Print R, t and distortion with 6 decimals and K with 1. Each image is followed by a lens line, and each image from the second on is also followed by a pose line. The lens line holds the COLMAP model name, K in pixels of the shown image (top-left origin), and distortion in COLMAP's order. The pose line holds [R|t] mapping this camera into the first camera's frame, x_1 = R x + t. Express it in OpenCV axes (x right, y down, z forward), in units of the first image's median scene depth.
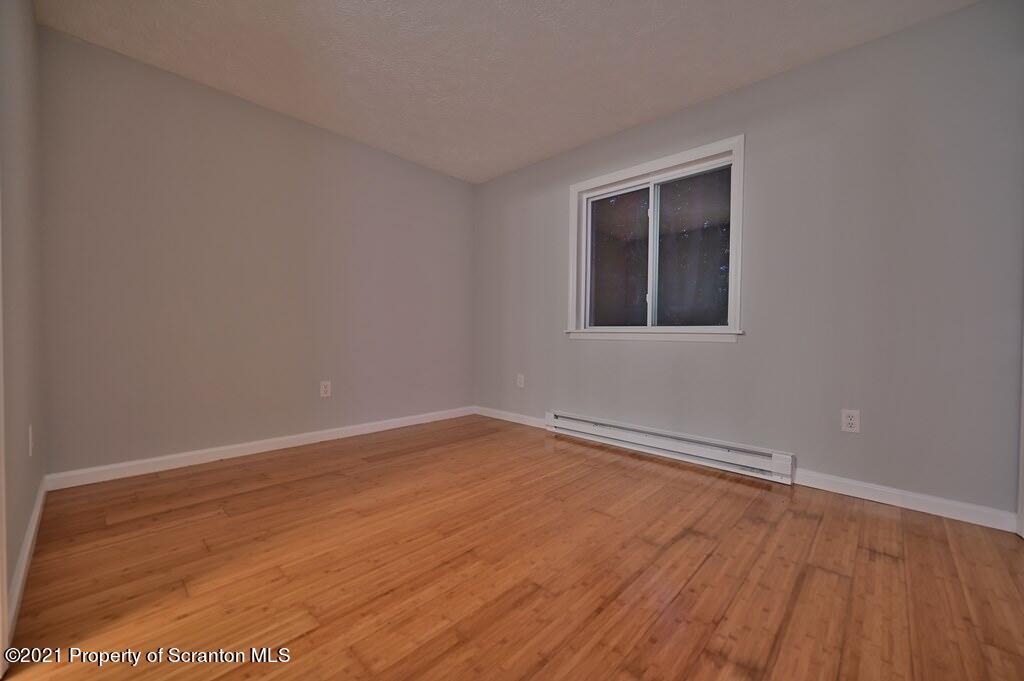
lens RADIAL K [[408.5, 0, 511.4], [0, 408.5, 341.5], [0, 0, 1]] dist [0.001096, 0.000018]
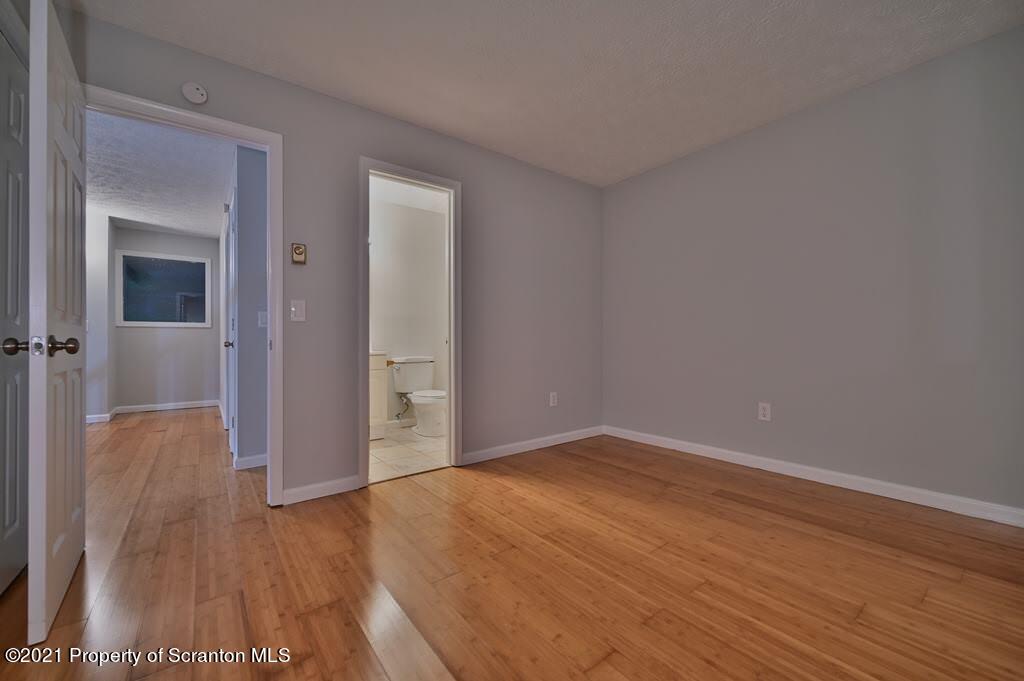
lens RADIAL K [[403.2, 0, 513.2], [0, 403.2, 342.5], [0, 0, 1]] dist [-0.001664, -0.000232]
pose [[-0.166017, -0.011939, -0.986051, 0.818715], [-0.013650, 0.999859, -0.009808, -0.031155], [0.986028, 0.011832, -0.166156, 0.962175]]
